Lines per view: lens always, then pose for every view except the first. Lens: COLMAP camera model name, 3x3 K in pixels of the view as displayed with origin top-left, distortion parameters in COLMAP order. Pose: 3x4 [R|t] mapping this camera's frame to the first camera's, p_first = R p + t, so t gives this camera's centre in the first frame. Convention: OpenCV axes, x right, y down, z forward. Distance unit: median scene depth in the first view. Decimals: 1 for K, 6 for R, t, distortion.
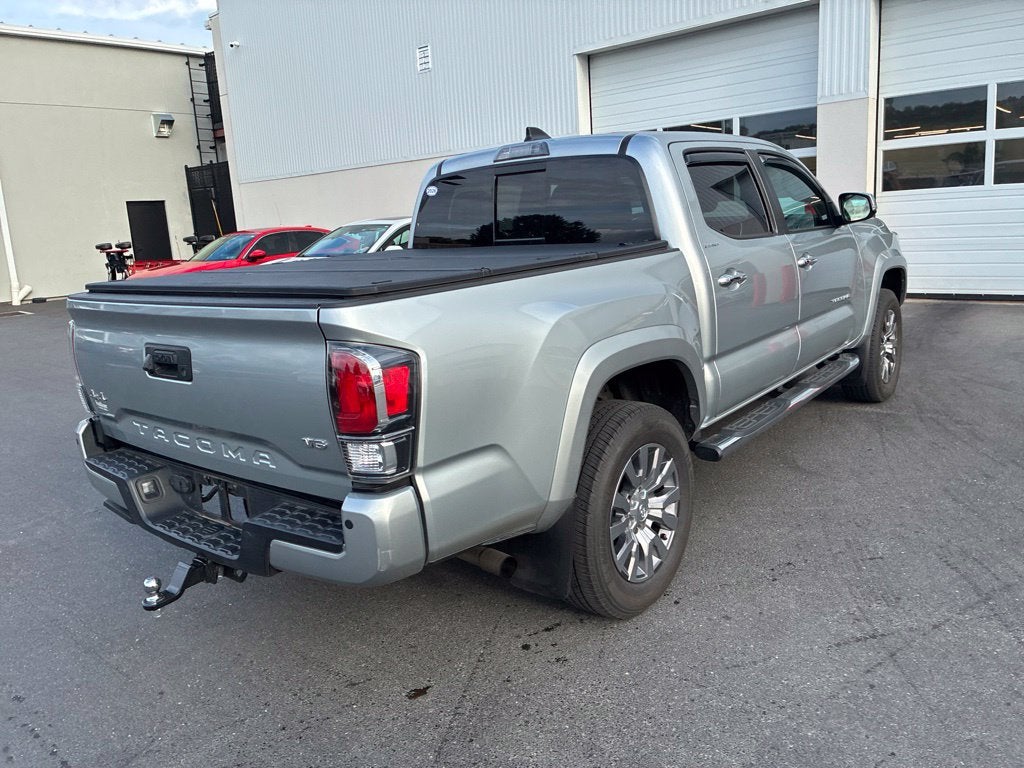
lens RADIAL K [[771.6, 0, 512.0], [0, 771.6, 384.0], [0, 0, 1]] dist [0.018466, -0.003519]
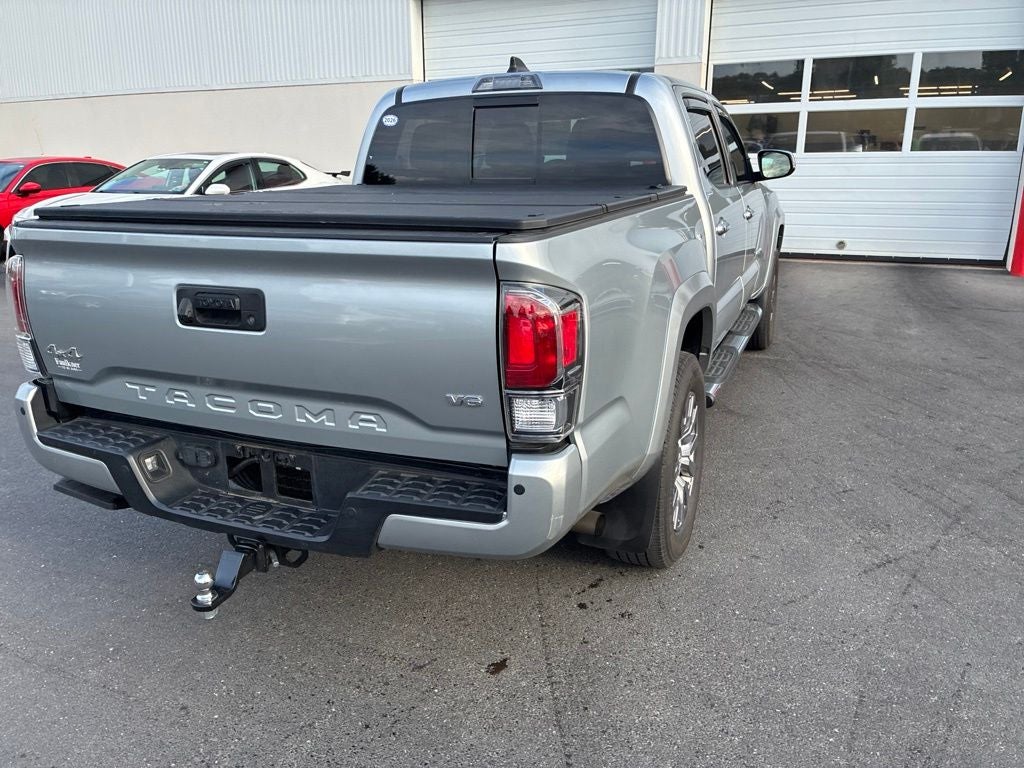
lens RADIAL K [[774.9, 0, 513.3], [0, 774.9, 380.4], [0, 0, 1]] dist [0.040410, -0.052393]
pose [[0.958871, -0.026768, 0.282579, -0.300860], [0.011485, 0.998387, 0.055601, 0.004322], [-0.283611, -0.050069, 0.957631, 0.100963]]
